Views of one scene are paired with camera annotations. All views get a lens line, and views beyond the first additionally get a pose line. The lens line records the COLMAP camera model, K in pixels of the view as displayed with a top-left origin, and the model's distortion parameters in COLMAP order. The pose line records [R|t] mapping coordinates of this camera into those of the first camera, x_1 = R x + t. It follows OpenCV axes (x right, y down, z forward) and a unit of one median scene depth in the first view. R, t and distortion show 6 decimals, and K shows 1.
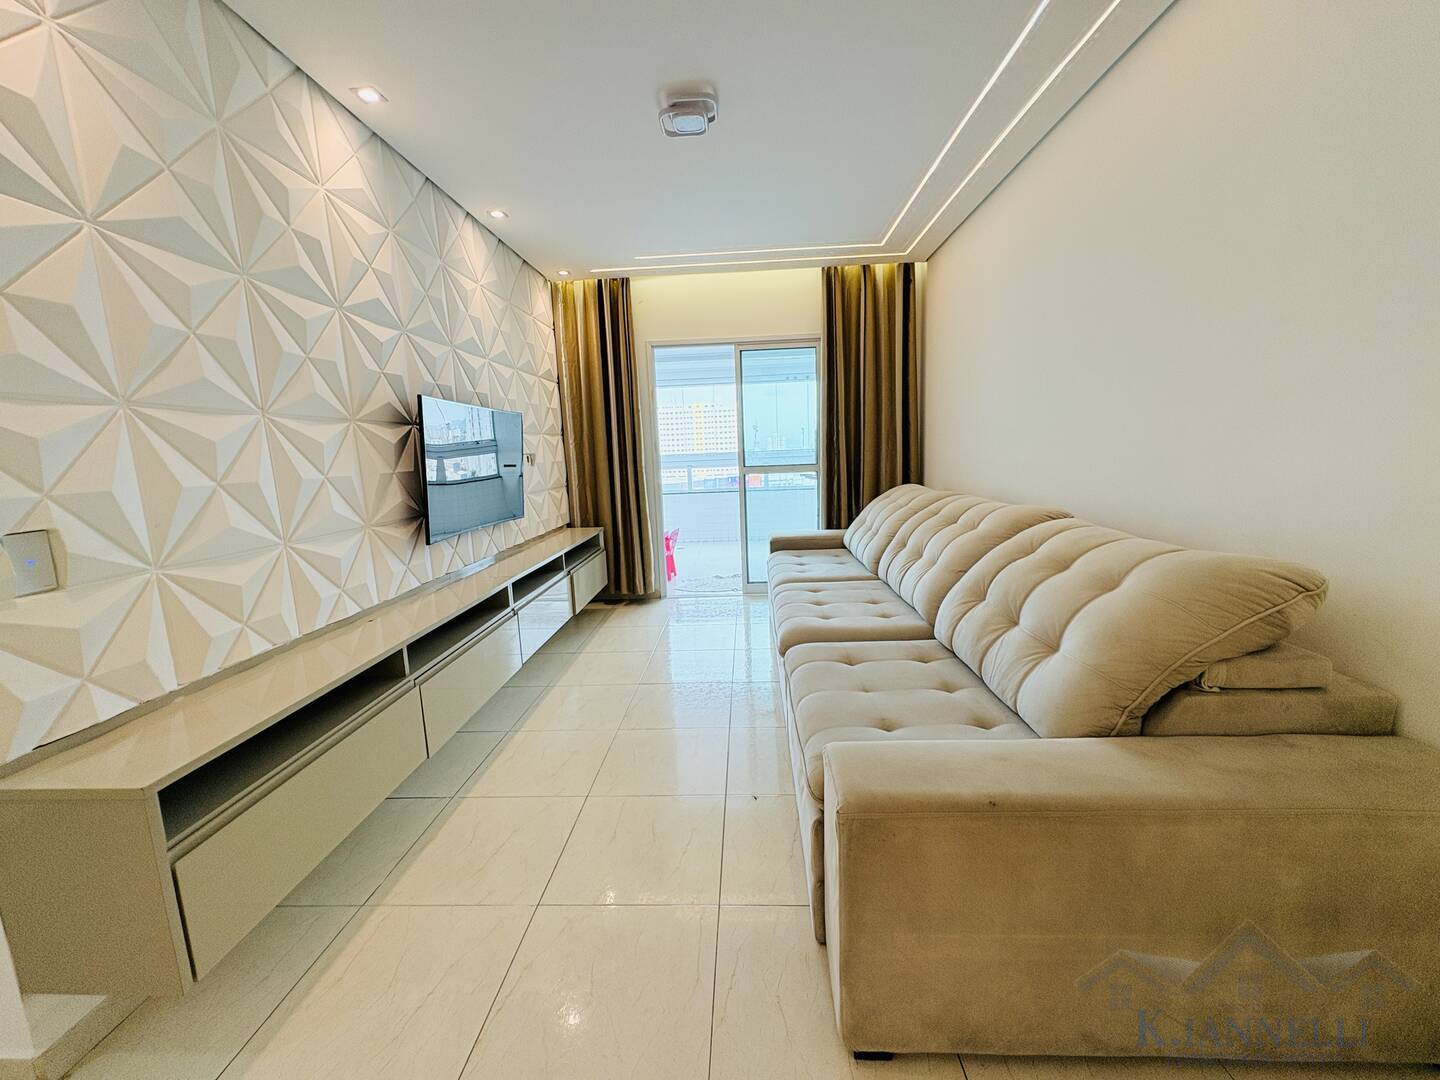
lens RADIAL K [[577.0, 0, 719.1], [0, 577.0, 540.4], [0, 0, 1]] dist [0.002646, 0.000155]
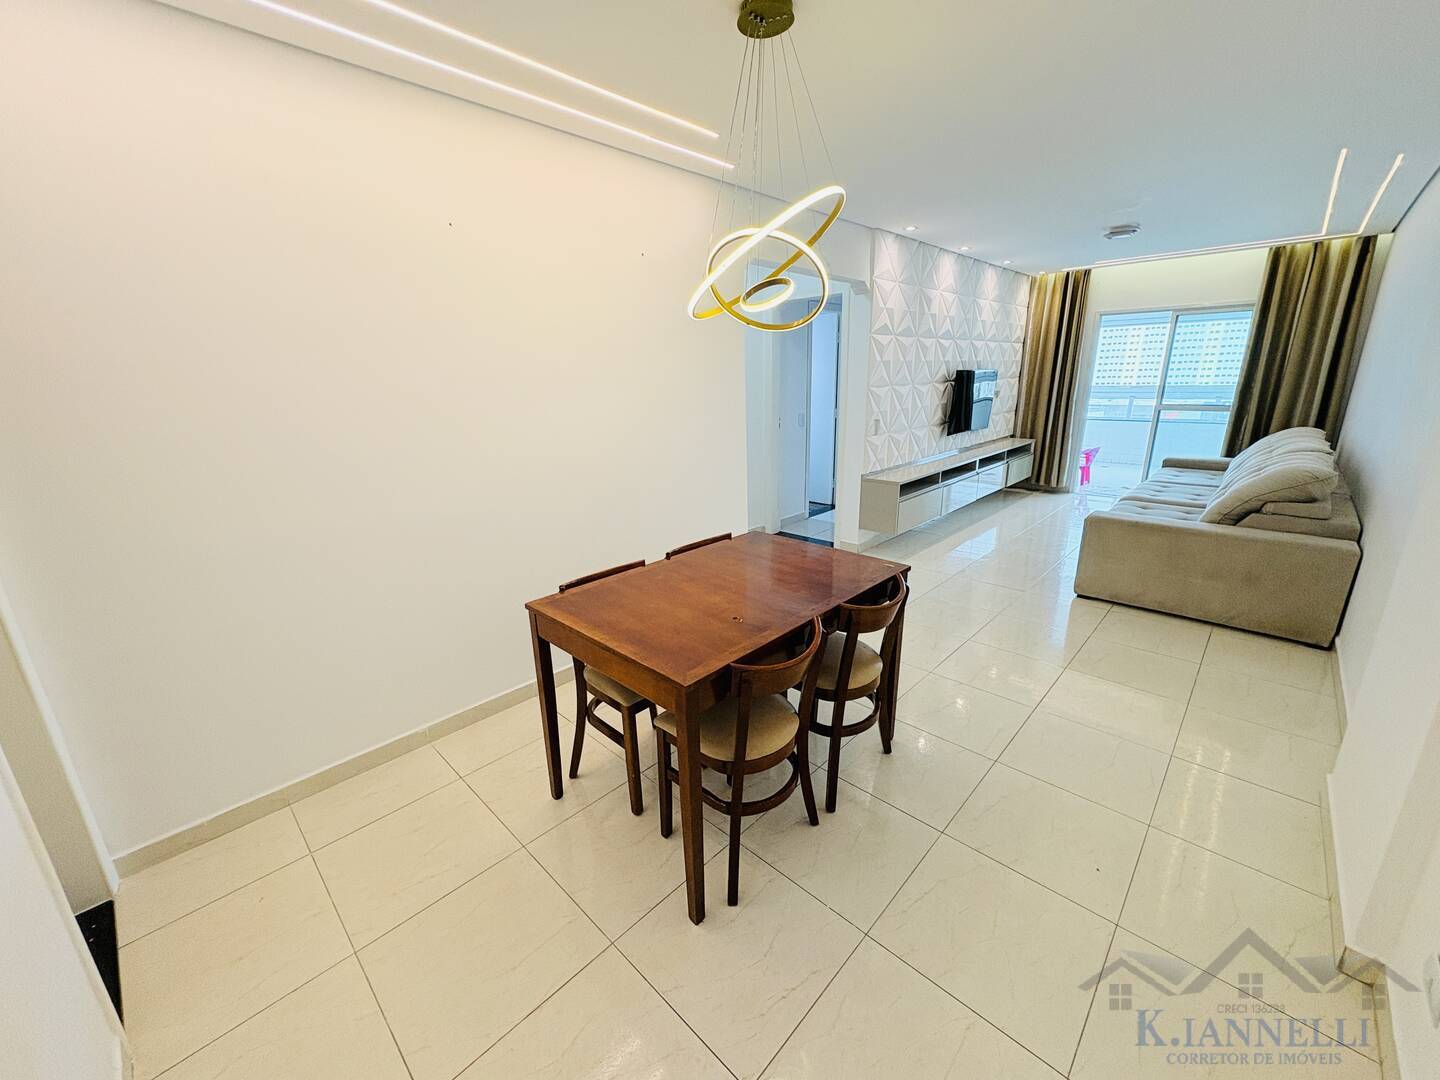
lens RADIAL K [[577.0, 0, 714.6], [0, 577.0, 539.9], [0, 0, 1]] dist [0.002646, 0.000155]
pose [[0.753081, 0.204868, -0.625218, 0.186876], [-0.109954, 0.976109, 0.187406, 0.048085], [0.648675, -0.072387, 0.757615, -0.802518]]
